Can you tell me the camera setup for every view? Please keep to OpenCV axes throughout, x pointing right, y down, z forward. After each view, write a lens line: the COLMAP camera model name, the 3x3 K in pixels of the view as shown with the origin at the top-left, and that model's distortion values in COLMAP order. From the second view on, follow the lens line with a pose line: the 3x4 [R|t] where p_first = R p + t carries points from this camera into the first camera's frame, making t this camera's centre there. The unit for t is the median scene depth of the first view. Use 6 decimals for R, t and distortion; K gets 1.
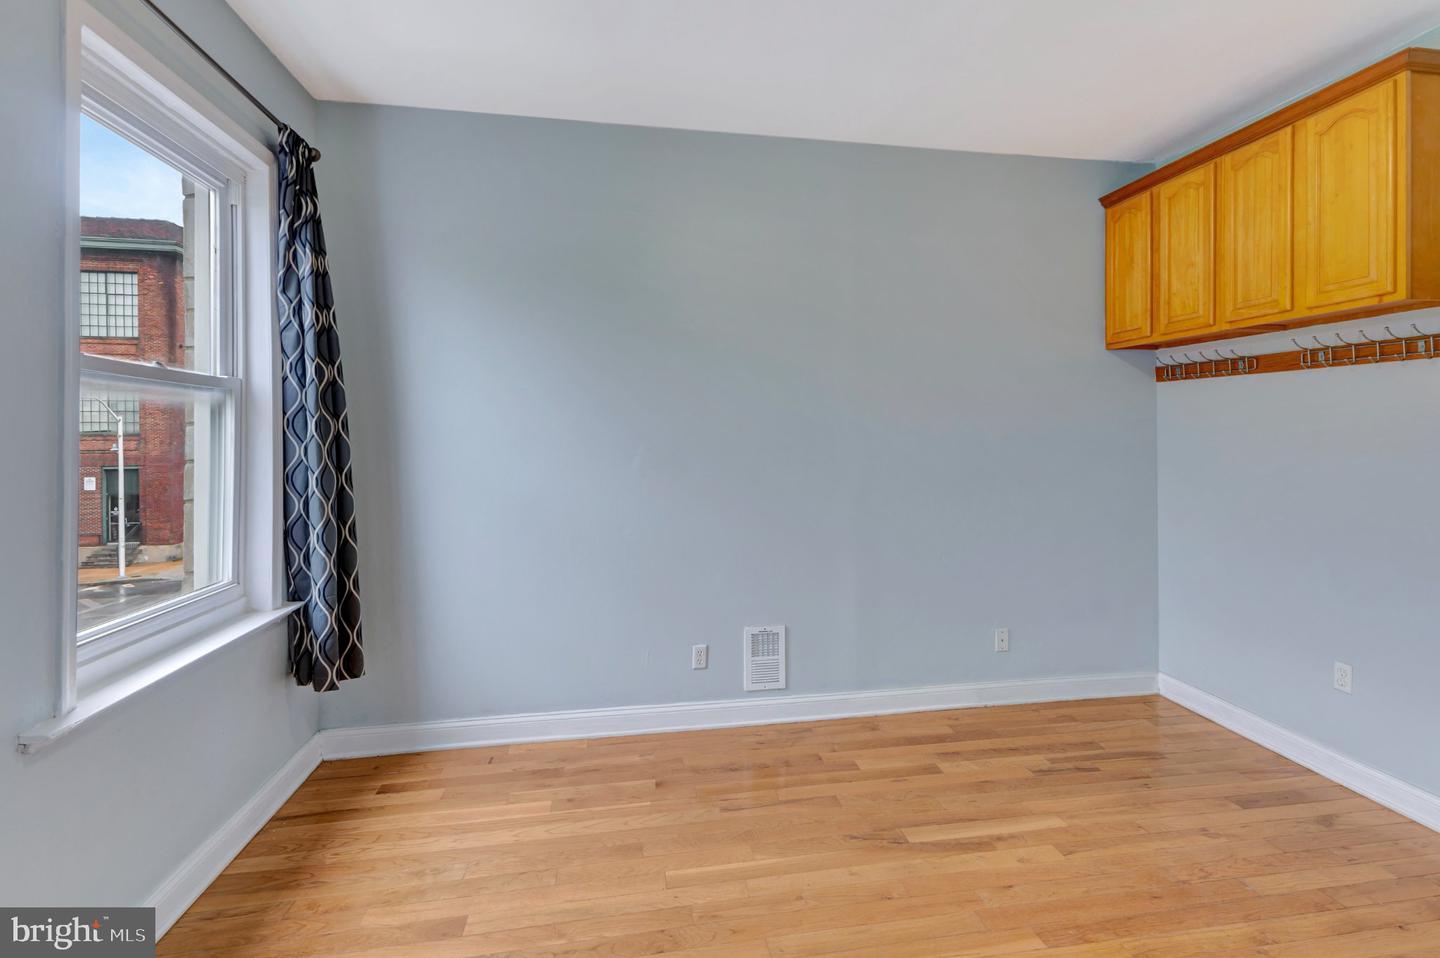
lens RADIAL K [[665.4, 0, 722.6], [0, 665.4, 426.9], [0, 0, 1]] dist [0.003396, 0.000346]
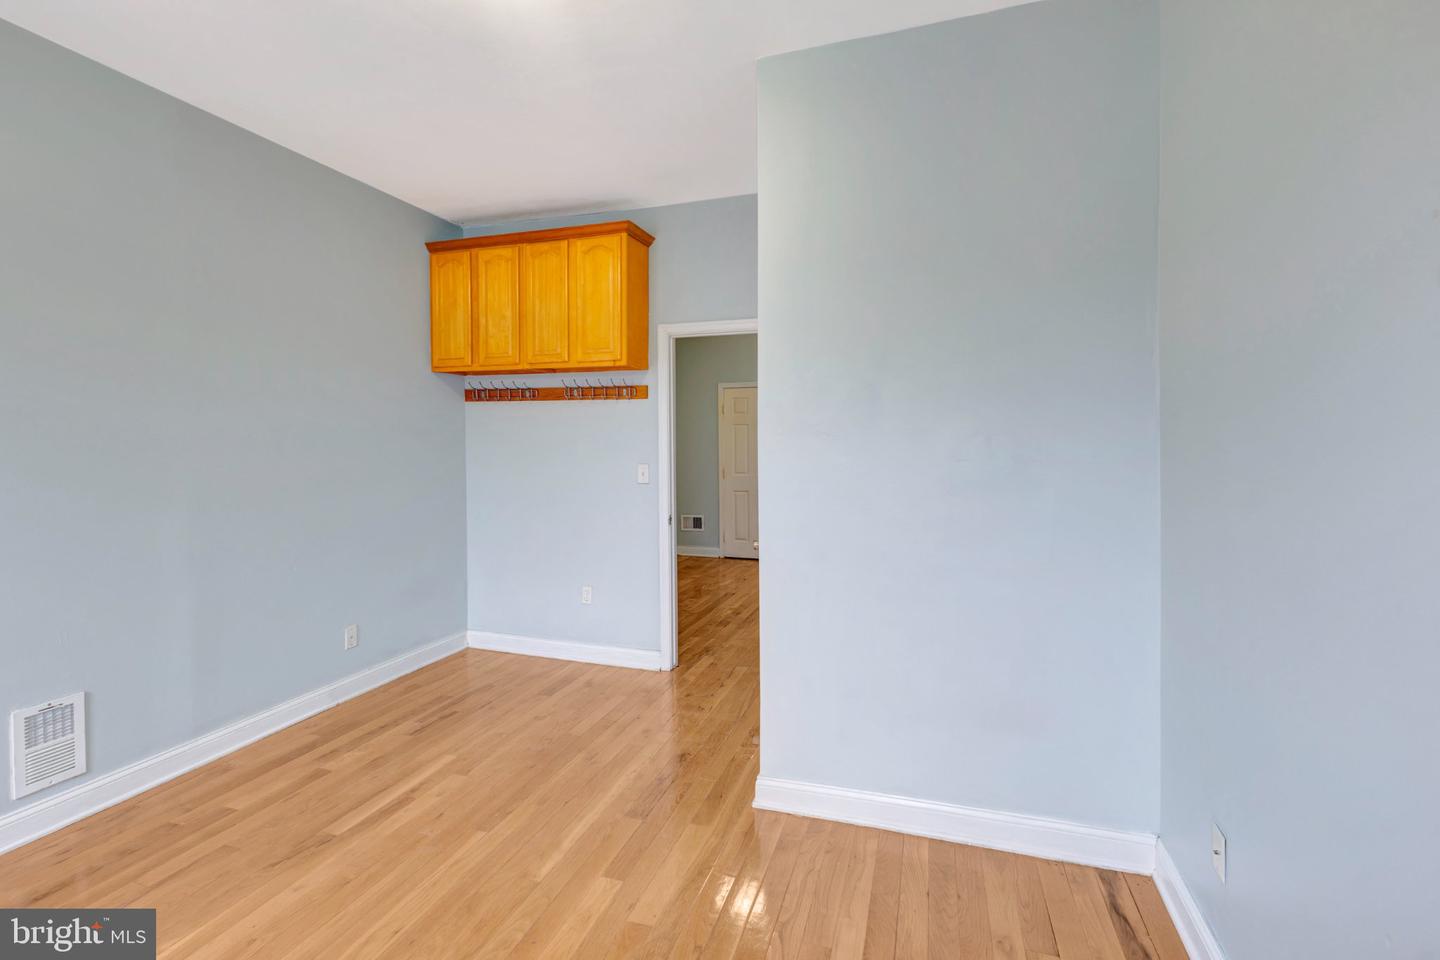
lens RADIAL K [[665.4, 0, 722.6], [0, 665.4, 427.9], [0, 0, 1]] dist [0.003396, 0.000346]
pose [[0.445703, 0.024155, 0.894855, -0.320103], [-0.011380, 0.999708, -0.021317, 0.005399], [-0.895109, -0.000683, 0.445847, 0.002756]]
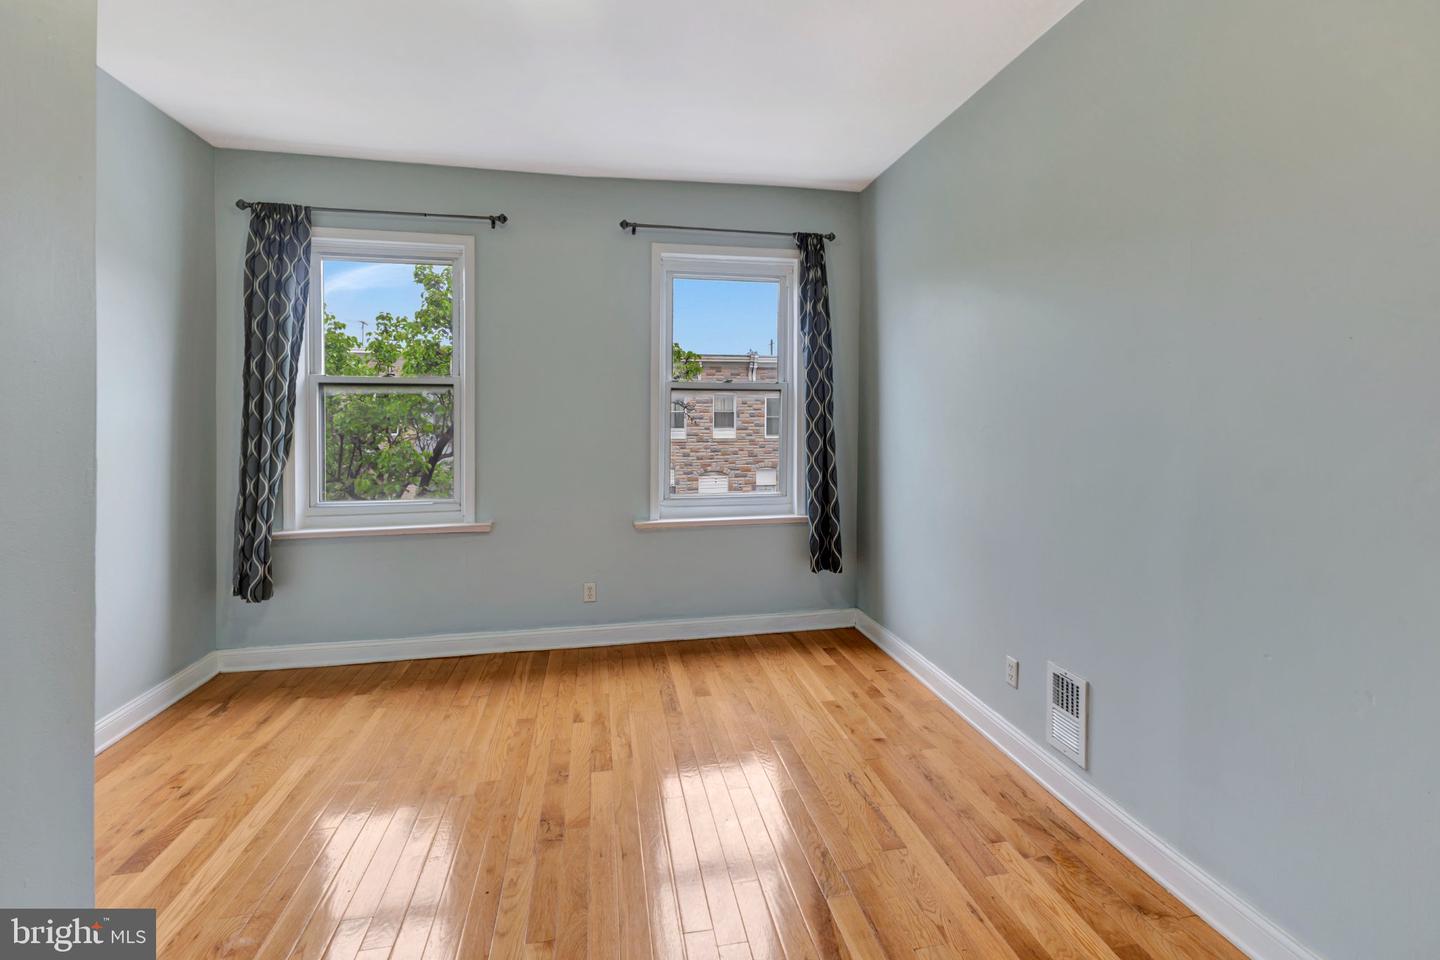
lens RADIAL K [[629.9, 0, 718.5], [0, 629.9, 410.3], [0, 0, 1]] dist [-0.001765, -0.000304]
pose [[0.030571, -0.006255, -0.999513, 0.863647], [0.016615, 0.999845, -0.005749, 0.009956], [0.999395, -0.016431, 0.030670, 0.686172]]
